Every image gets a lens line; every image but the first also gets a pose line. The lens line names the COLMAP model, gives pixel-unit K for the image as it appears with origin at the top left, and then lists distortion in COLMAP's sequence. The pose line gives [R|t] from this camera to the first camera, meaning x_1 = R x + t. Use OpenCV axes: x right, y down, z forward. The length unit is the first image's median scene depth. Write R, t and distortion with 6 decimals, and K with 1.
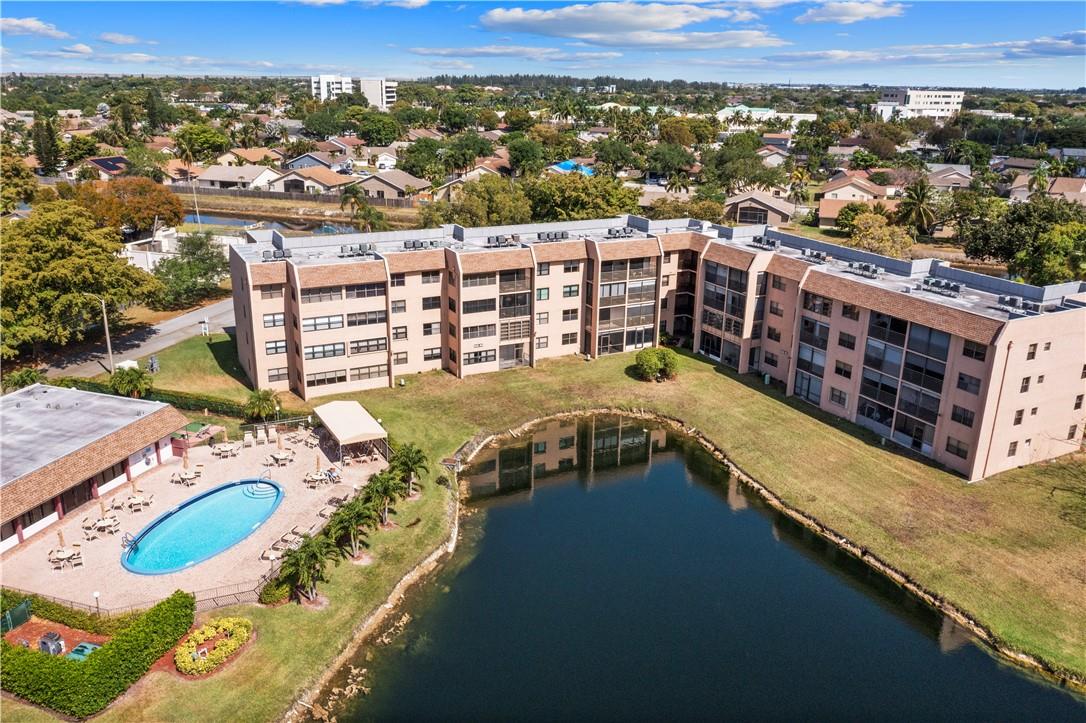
lens RADIAL K [[853.4, 0, 543.0], [0, 853.4, 361.5], [0, 0, 1]] dist [-0.007361, -0.003621]
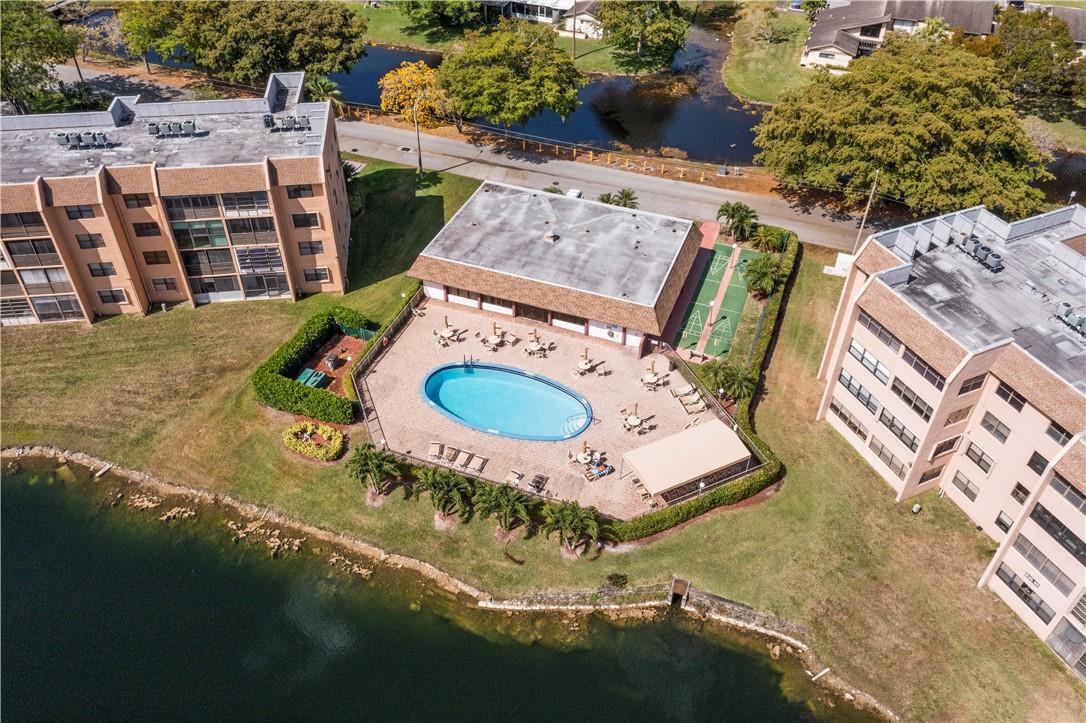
lens RADIAL K [[853.4, 0, 543.0], [0, 853.4, 361.5], [0, 0, 1]] dist [-0.007361, -0.003621]
pose [[-0.057220, 0.637477, -0.768341, 0.423132], [-0.324996, 0.715790, 0.618080, -0.548319], [0.943983, 0.285075, 0.166220, 0.857155]]
